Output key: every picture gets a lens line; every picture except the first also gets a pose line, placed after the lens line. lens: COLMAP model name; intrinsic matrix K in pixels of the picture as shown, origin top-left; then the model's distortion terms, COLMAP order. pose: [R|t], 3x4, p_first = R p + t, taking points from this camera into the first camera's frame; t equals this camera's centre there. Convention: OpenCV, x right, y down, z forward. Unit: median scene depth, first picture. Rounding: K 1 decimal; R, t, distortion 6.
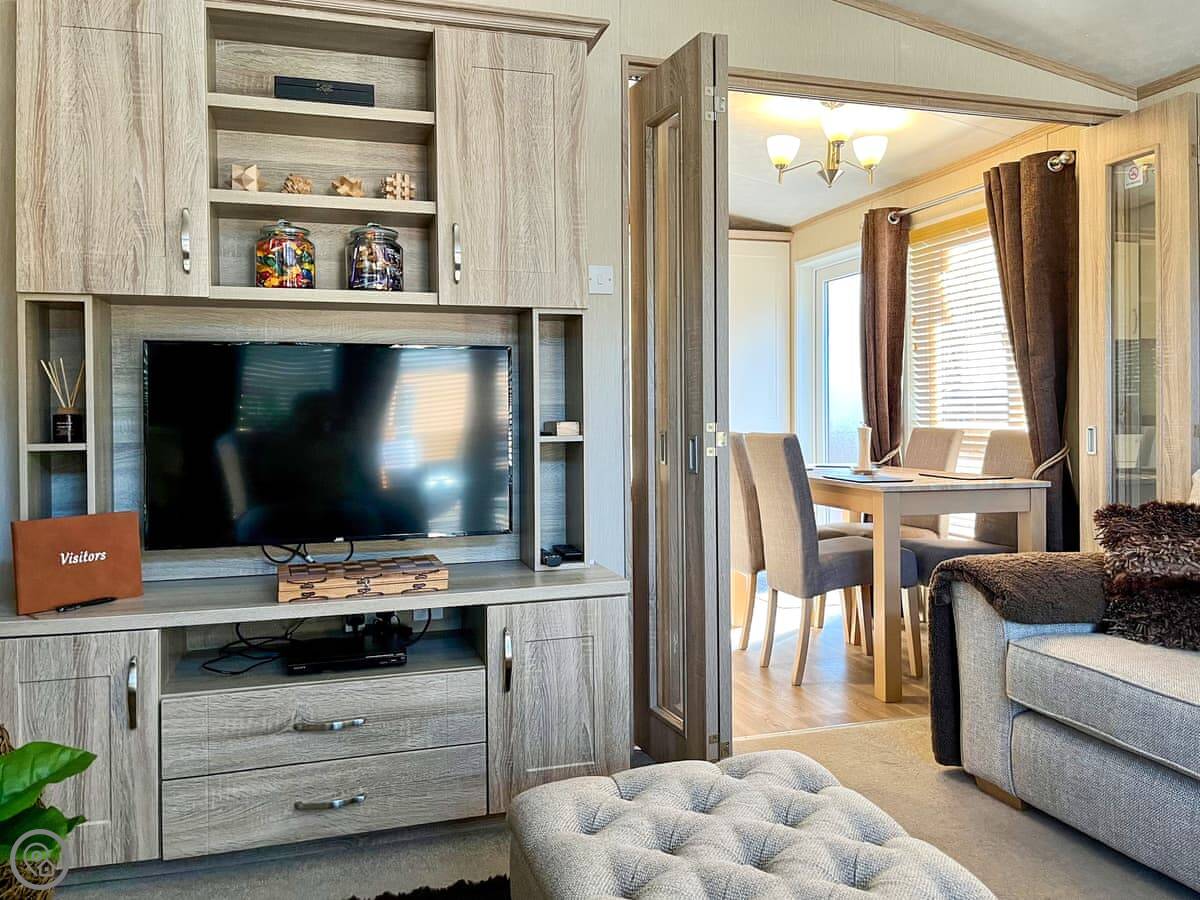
lens RADIAL K [[930.1, 0, 602.4], [0, 930.1, 462.8], [0, 0, 1]] dist [0.047841, -0.084663]
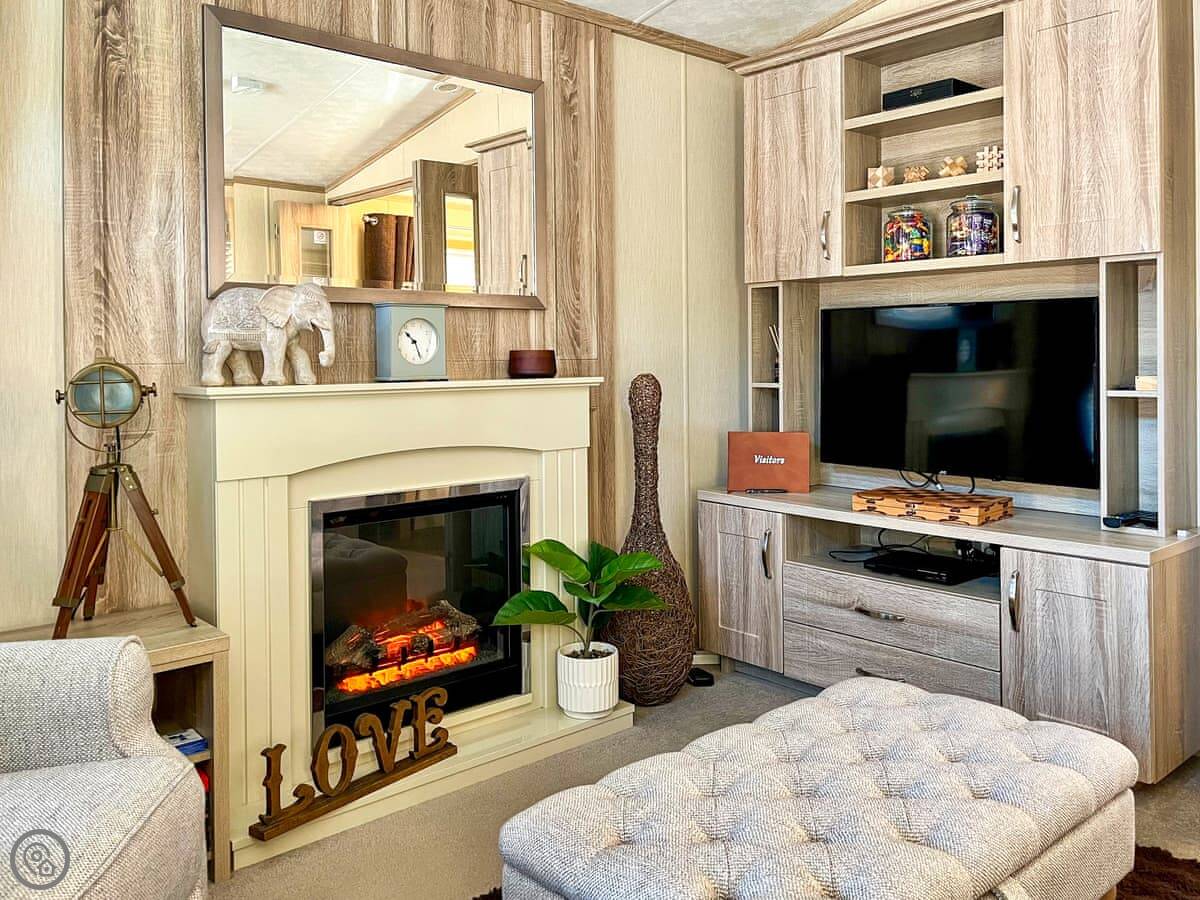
lens RADIAL K [[948.0, 0, 600.0], [0, 948.0, 450.0], [0, 0, 1]] dist [-0.006599, -0.006258]
pose [[0.415489, 0.094490, -0.904677, 0.643798], [-0.044487, 0.995510, 0.083545, -0.026760], [0.908510, 0.005534, 0.417827, 0.122349]]
